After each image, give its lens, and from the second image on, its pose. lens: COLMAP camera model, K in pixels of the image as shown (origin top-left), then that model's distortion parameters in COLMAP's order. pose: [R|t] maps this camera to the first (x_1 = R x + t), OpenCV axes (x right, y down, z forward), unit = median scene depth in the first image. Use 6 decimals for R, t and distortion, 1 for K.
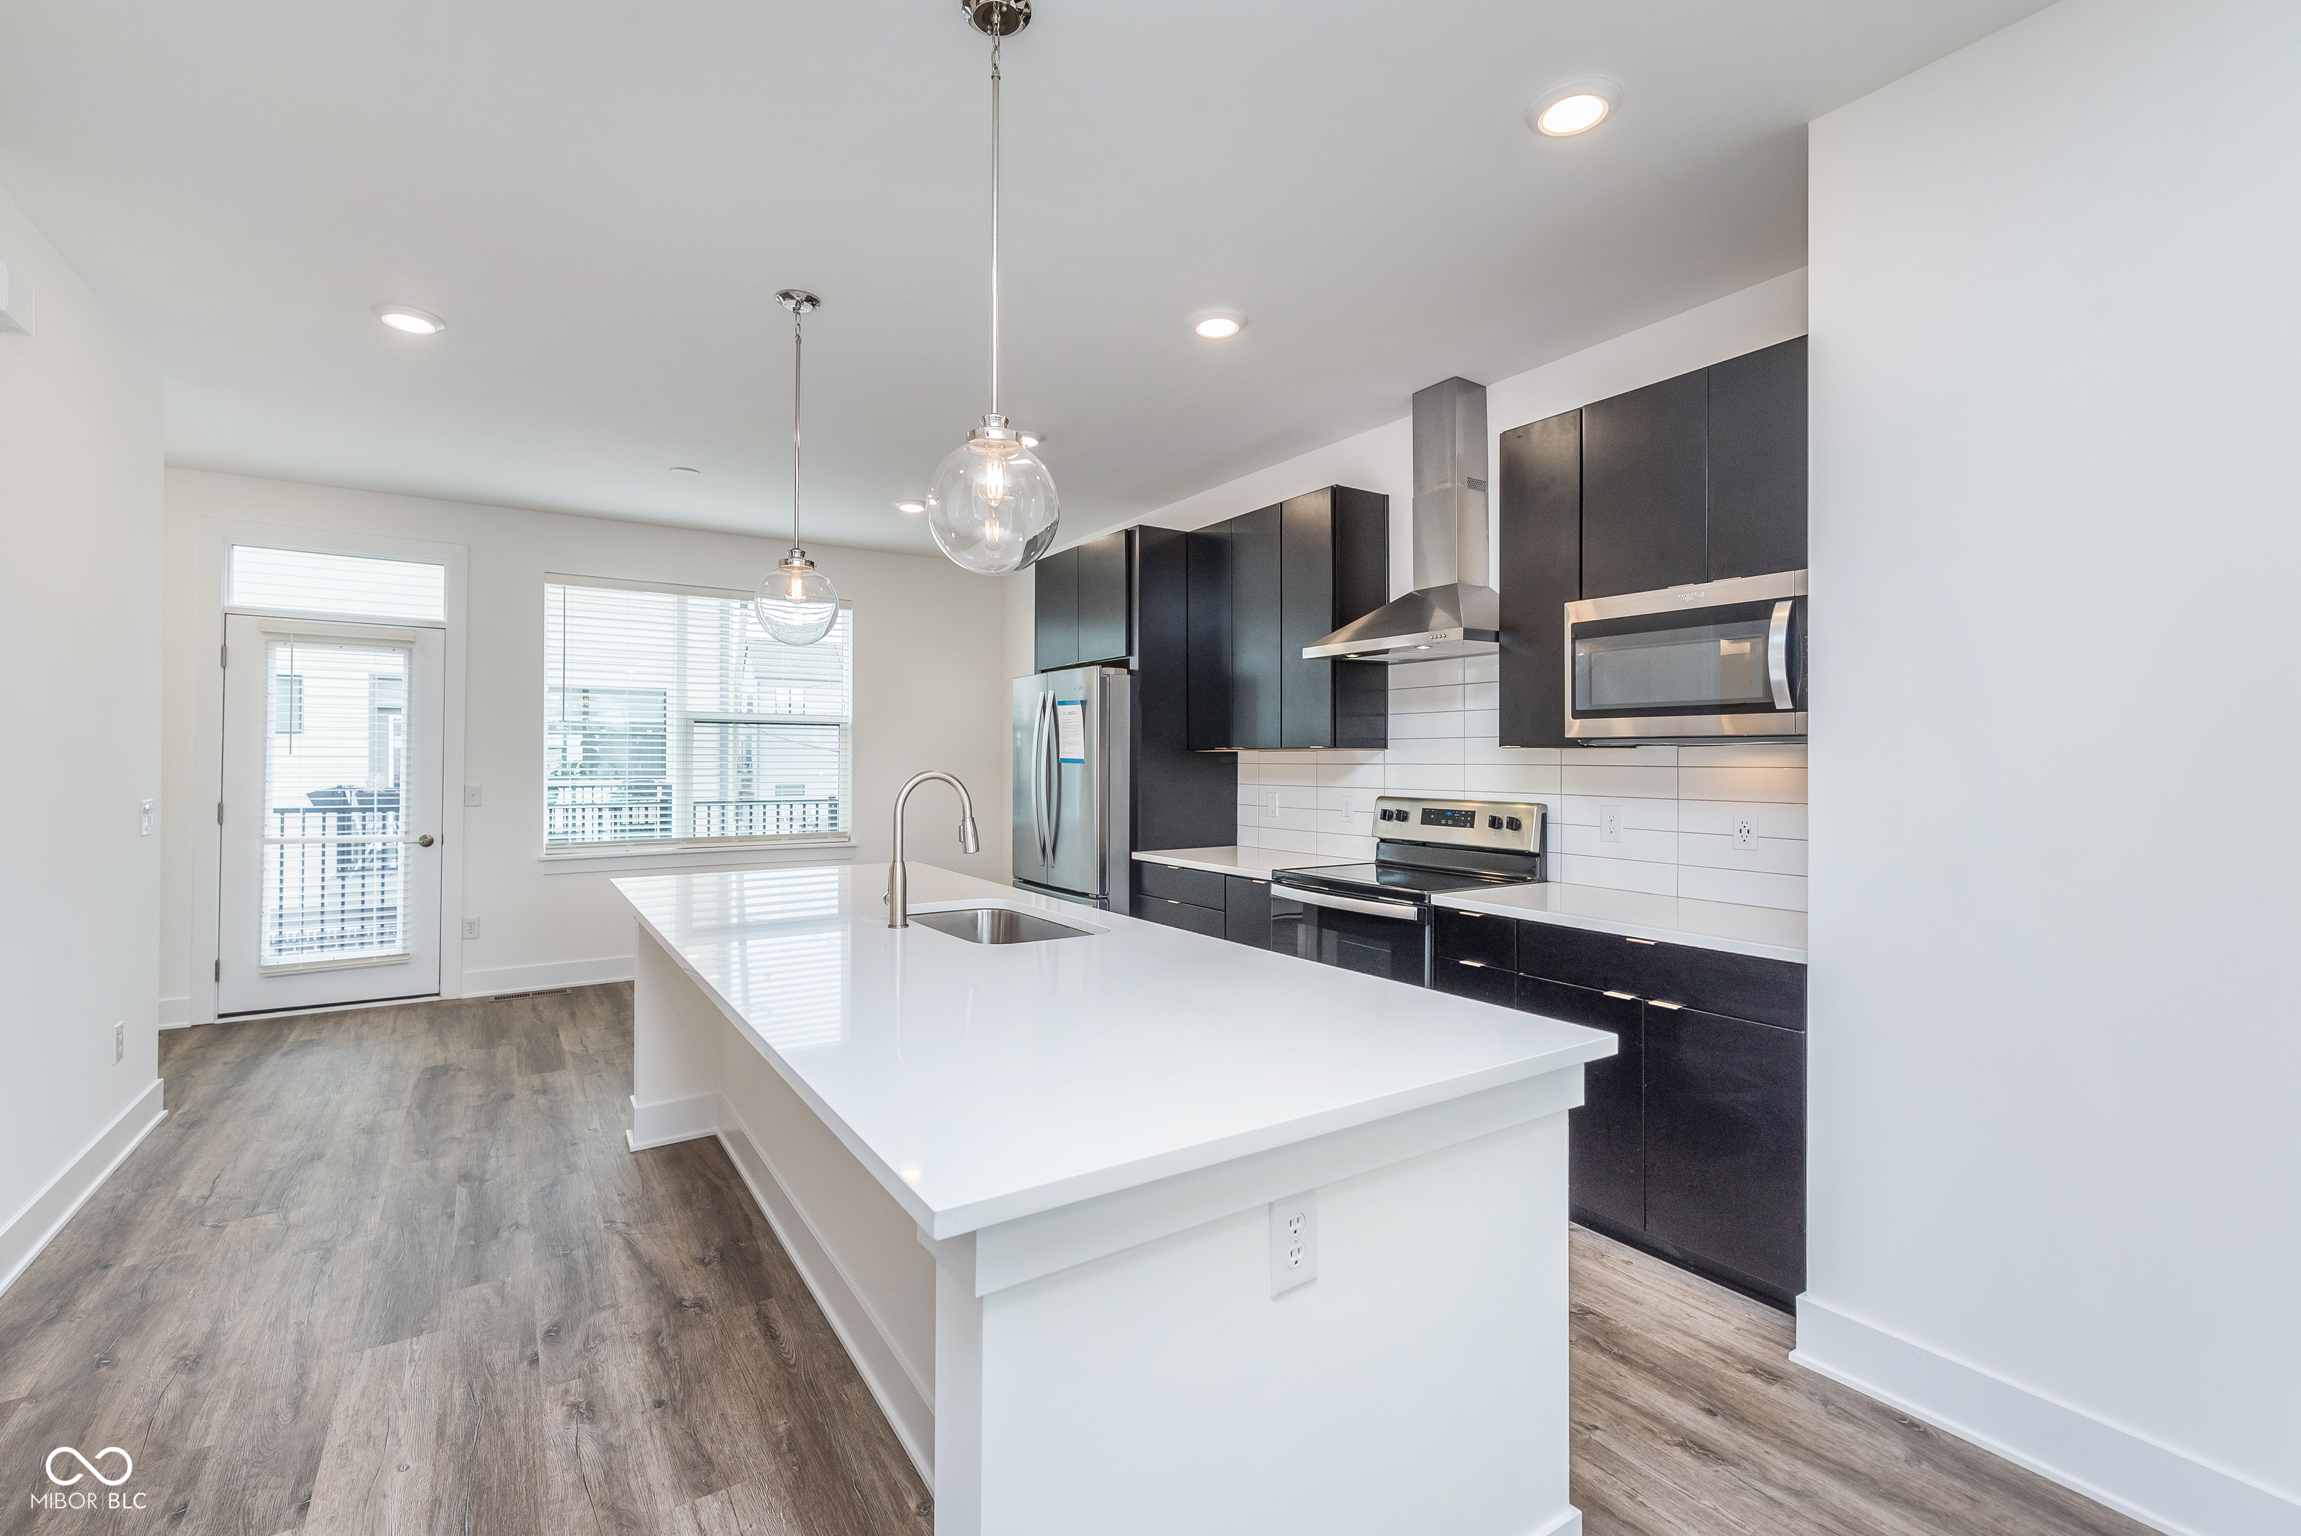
lens RADIAL K [[994.8, 0, 1129.5], [0, 994.8, 757.5], [0, 0, 1]] dist [0.000762, -0.000178]
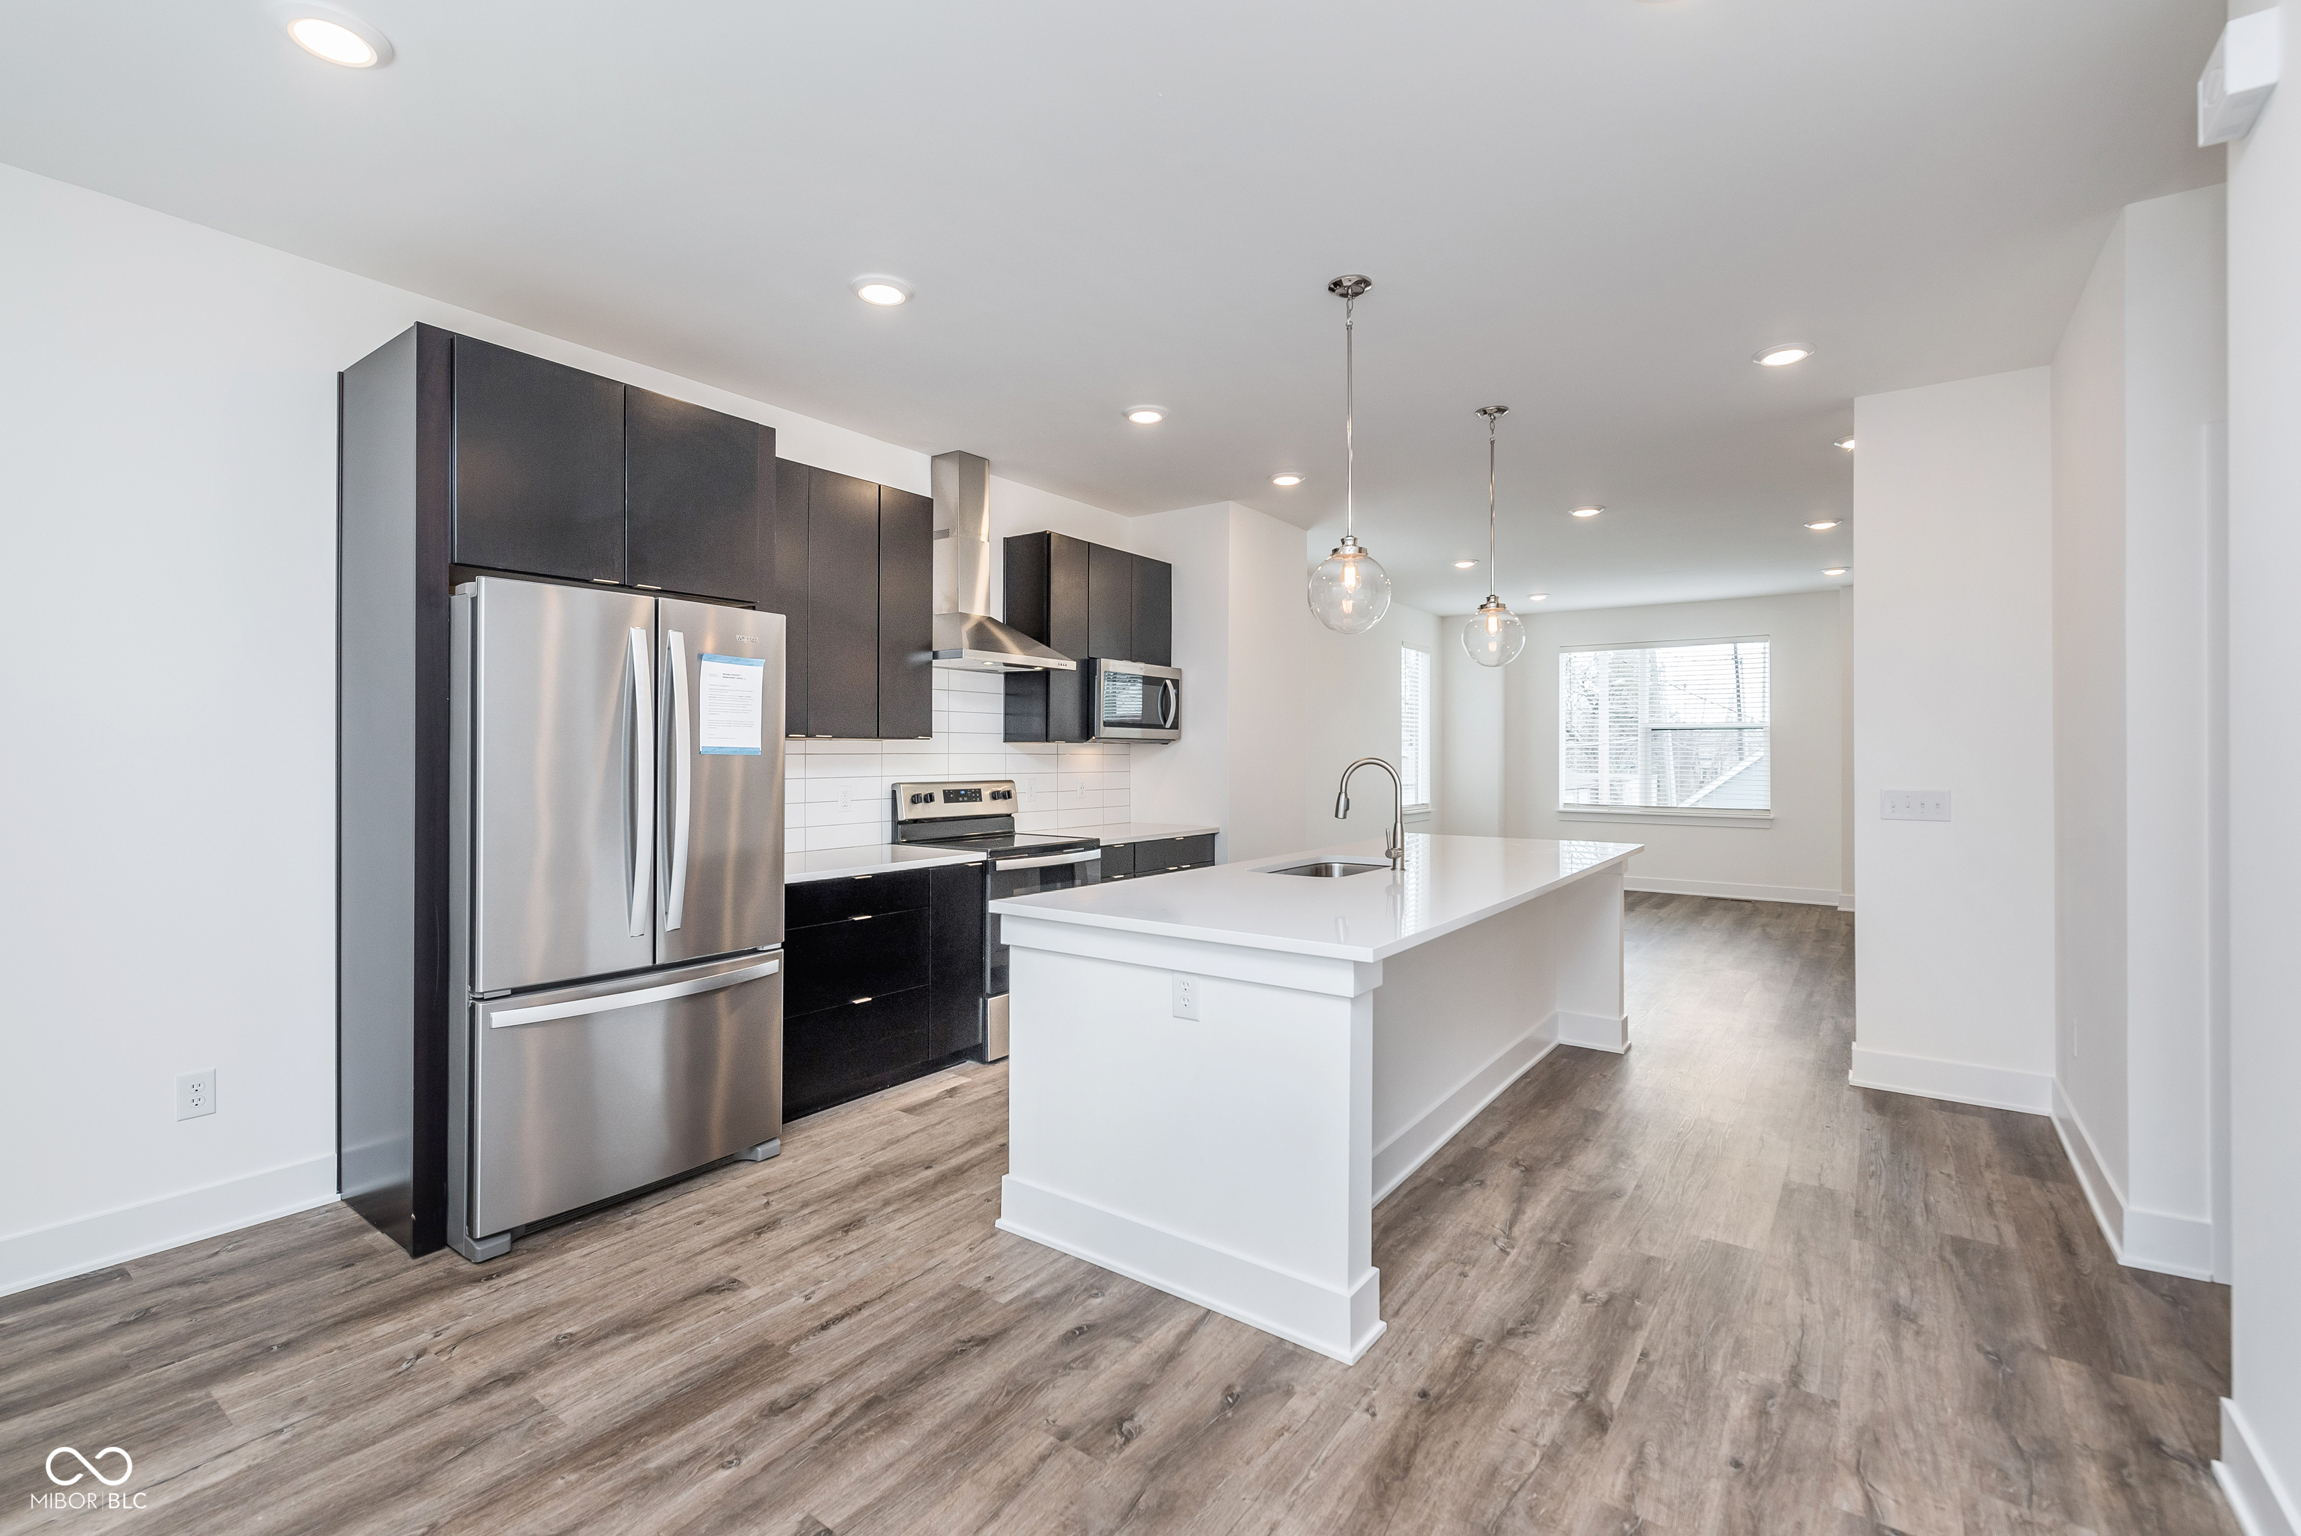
lens RADIAL K [[1025.0, 0, 1141.9], [0, 1025.0, 748.3], [0, 0, 1]] dist [0.001843, -0.000019]
pose [[-0.367586, 0.003871, 0.929981, -1.059392], [-0.004560, 0.999972, -0.005964, 0.007718], [-0.929978, -0.006433, -0.367558, 1.374022]]
